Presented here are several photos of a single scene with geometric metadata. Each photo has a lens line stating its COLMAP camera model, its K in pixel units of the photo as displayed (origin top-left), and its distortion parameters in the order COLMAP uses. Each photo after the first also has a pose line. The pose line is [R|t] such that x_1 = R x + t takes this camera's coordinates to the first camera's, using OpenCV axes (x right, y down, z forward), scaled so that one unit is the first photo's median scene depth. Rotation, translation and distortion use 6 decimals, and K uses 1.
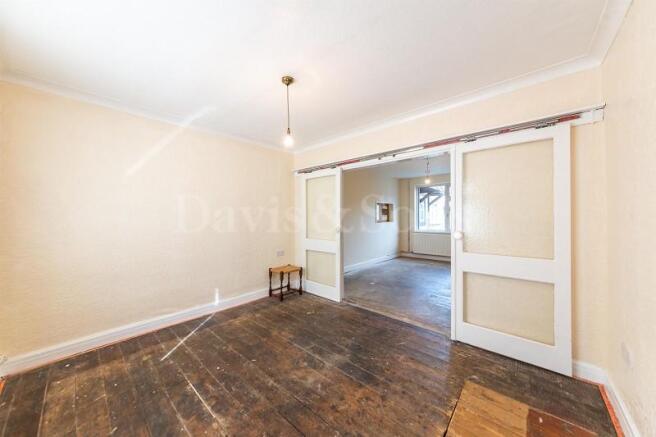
lens RADIAL K [[237.5, 0, 331.4], [0, 237.5, 213.4], [0, 0, 1]] dist [-0.010916, 0.004175]
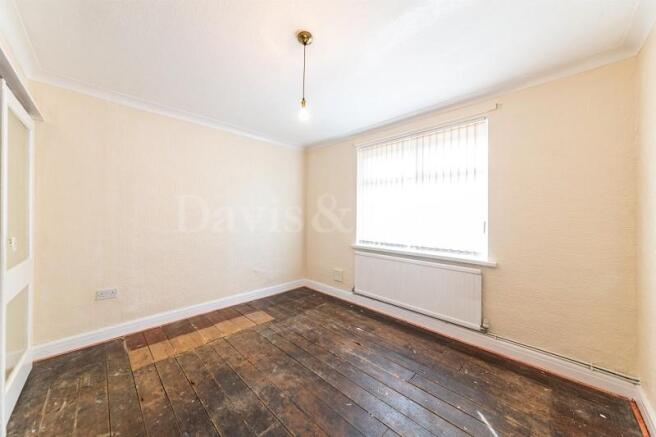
lens RADIAL K [[237.5, 0, 331.4], [0, 237.5, 213.4], [0, 0, 1]] dist [-0.010916, 0.004175]
pose [[-0.999022, 0.000035, 0.044220, -0.344682], [-0.000709, 0.999858, -0.016820, 0.031507], [-0.044214, -0.016834, -0.998880, 1.998031]]
